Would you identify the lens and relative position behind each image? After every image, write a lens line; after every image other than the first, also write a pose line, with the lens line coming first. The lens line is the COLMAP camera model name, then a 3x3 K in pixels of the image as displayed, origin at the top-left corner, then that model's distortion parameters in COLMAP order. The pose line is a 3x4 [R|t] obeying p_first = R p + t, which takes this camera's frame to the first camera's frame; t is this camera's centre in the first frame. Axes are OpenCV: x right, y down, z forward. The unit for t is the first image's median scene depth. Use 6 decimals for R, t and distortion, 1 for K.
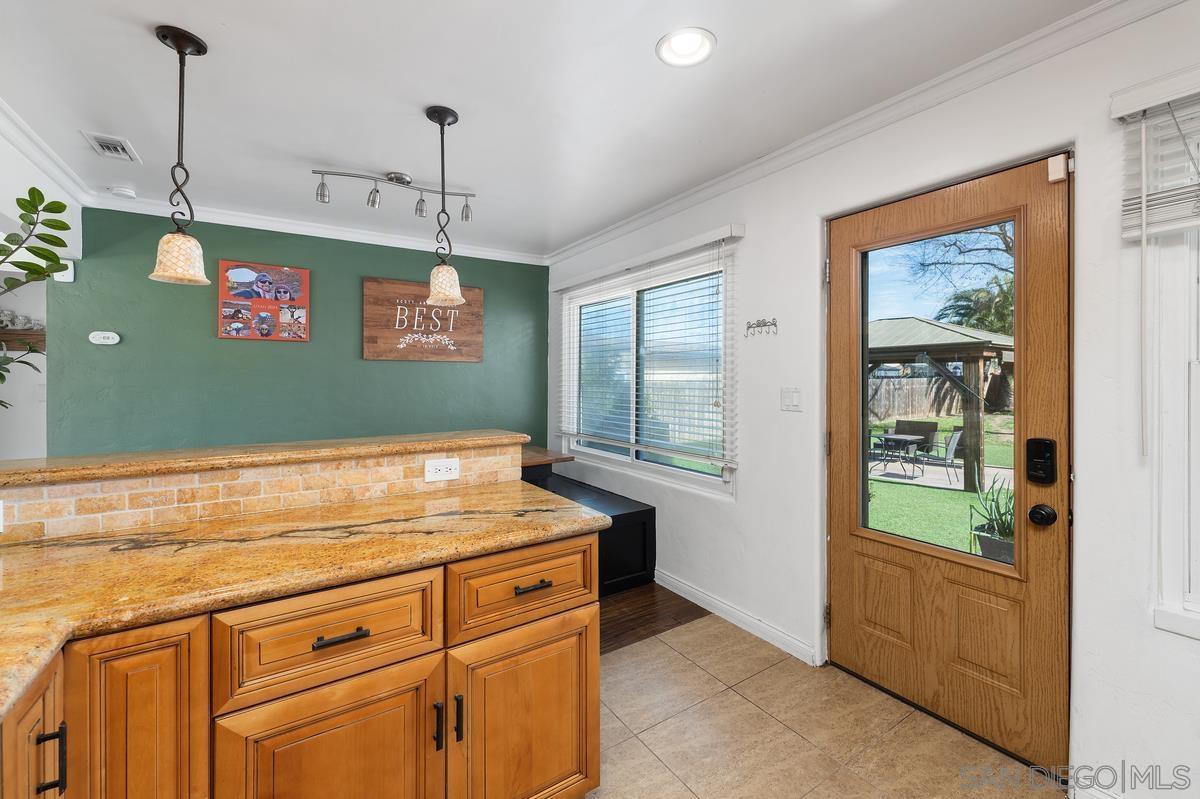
lens RADIAL K [[492.2, 0, 601.2], [0, 492.2, 380.3], [0, 0, 1]] dist [-0.000127, -0.000984]
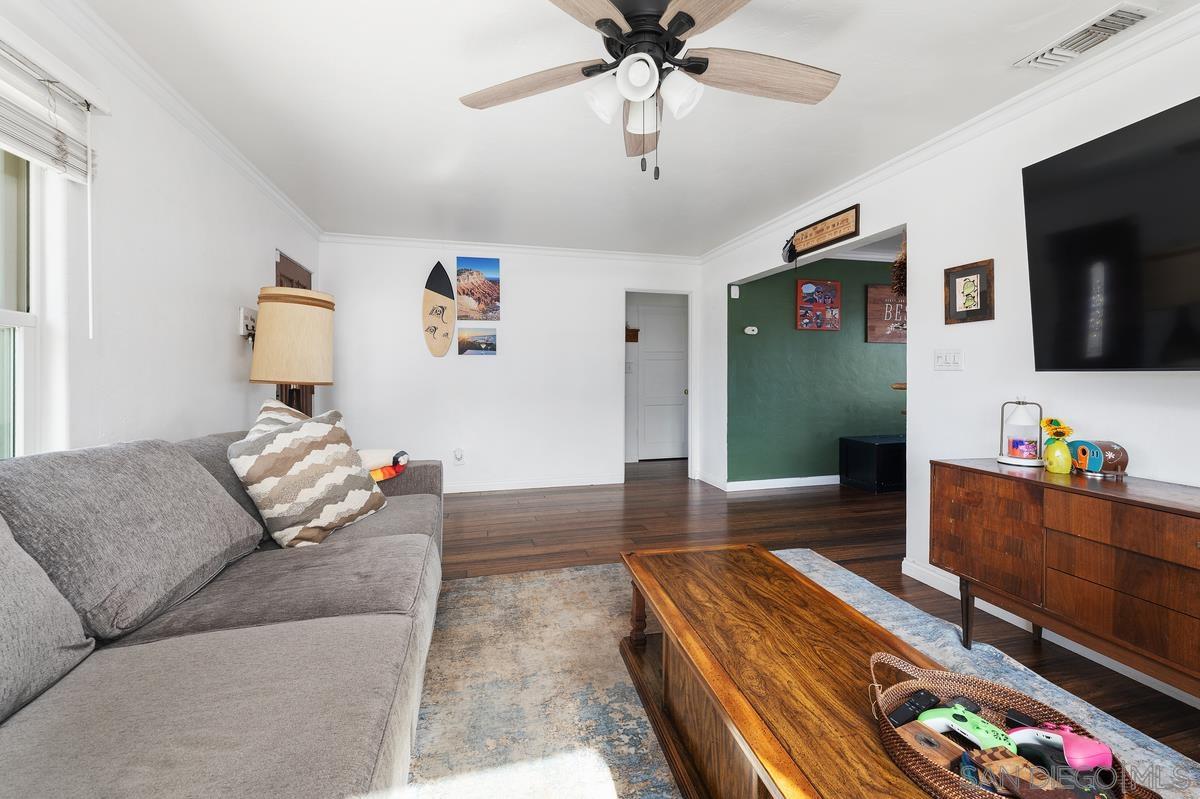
lens RADIAL K [[492.2, 0, 603.3], [0, 492.2, 368.8], [0, 0, 1]] dist [-0.000127, -0.000984]
pose [[0.944937, 0.005352, -0.327208, -0.800692], [-0.003586, 0.999976, 0.006001, 0.031036], [0.327233, -0.004497, 0.944933, -0.649975]]
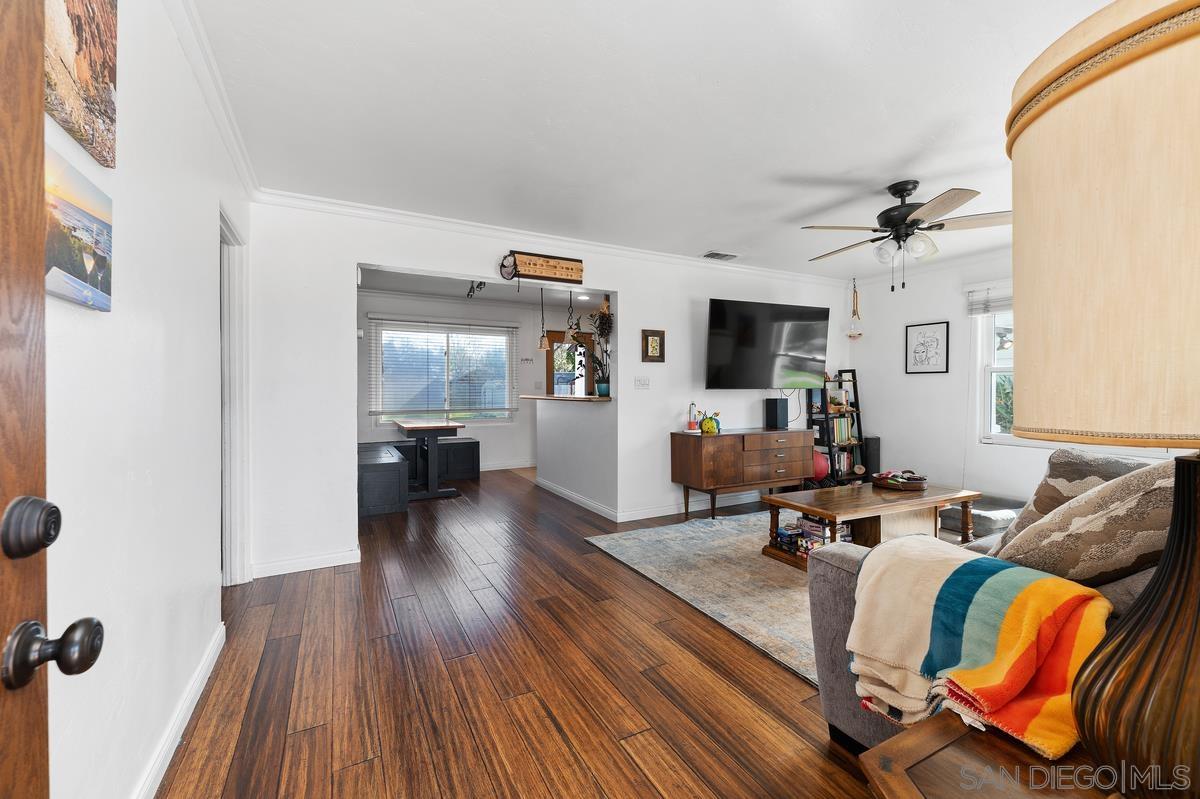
lens RADIAL K [[492.2, 0, 590.5], [0, 492.2, 397.1], [0, 0, 1]] dist [-0.000127, -0.000984]
pose [[0.095307, -0.006091, 0.995429, -1.861785], [-0.007224, 0.999951, 0.006810, 0.050319], [-0.995422, -0.007840, 0.095258, 0.259410]]
